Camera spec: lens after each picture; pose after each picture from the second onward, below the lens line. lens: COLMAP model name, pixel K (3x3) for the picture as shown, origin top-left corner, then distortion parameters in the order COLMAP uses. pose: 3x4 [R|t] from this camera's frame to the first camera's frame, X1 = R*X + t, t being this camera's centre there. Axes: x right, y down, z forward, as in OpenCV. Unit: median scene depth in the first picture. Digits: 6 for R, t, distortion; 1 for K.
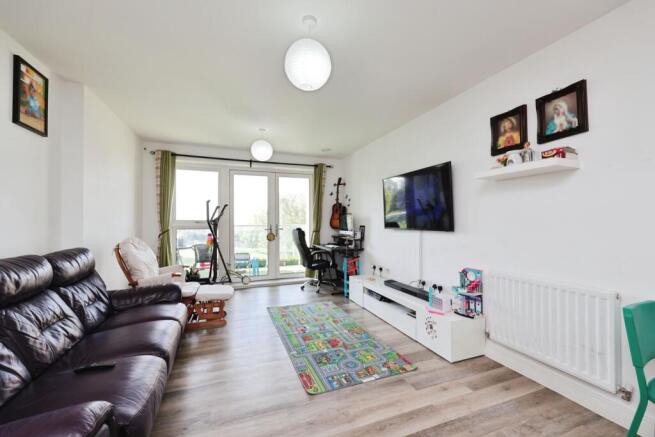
lens RADIAL K [[265.6, 0, 327.4], [0, 265.6, 221.6], [0, 0, 1]] dist [-0.000346, -0.000167]
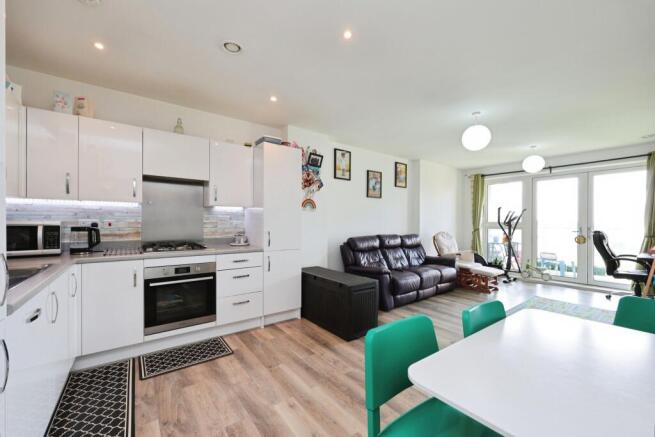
lens RADIAL K [[265.6, 0, 327.4], [0, 265.6, 221.6], [0, 0, 1]] dist [-0.000346, -0.000167]
pose [[0.280289, 0.002715, -0.959912, 1.080208], [-0.003926, 0.999991, 0.001682, -0.012279], [0.959908, 0.003298, 0.280297, -0.379076]]
